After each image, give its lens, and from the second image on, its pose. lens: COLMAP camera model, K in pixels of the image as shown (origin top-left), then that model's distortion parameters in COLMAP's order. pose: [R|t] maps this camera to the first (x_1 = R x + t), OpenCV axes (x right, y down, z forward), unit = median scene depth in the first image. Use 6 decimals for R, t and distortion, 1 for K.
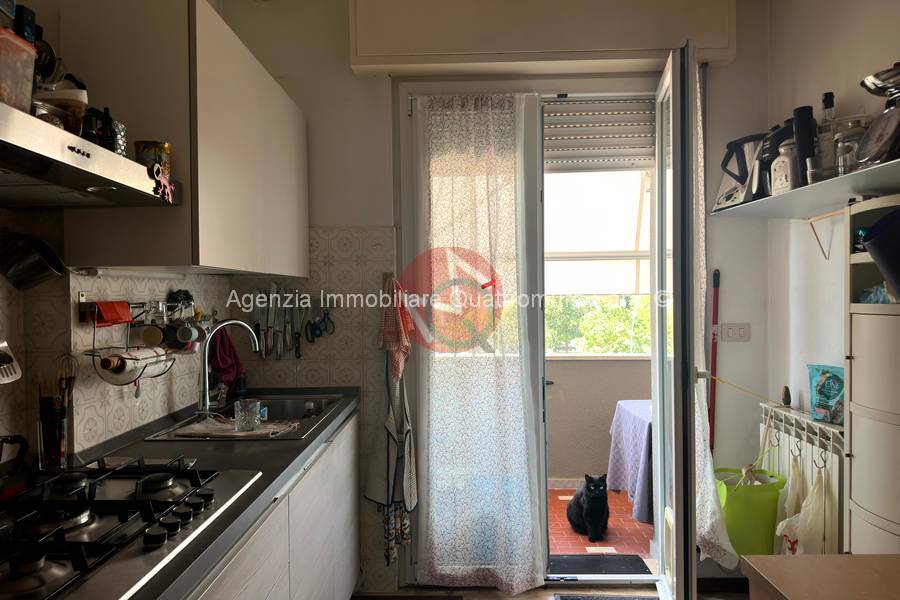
lens RADIAL K [[642.0, 0, 454.4], [0, 642.0, 300.2], [0, 0, 1]] dist [0.118300, -0.168735]
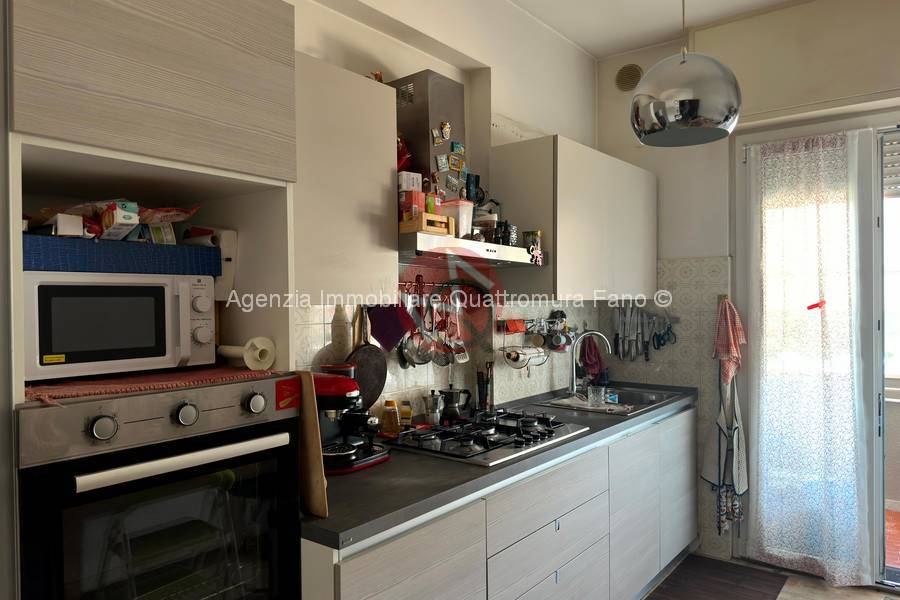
lens RADIAL K [[647.7, 0, 449.1], [0, 647.7, 303.7], [0, 0, 1]] dist [0.045208, -0.057978]
pose [[0.804060, 0.009844, -0.594466, 0.266909], [-0.008265, 0.999951, 0.005379, -0.036527], [0.594490, 0.000588, 0.804103, -0.357409]]
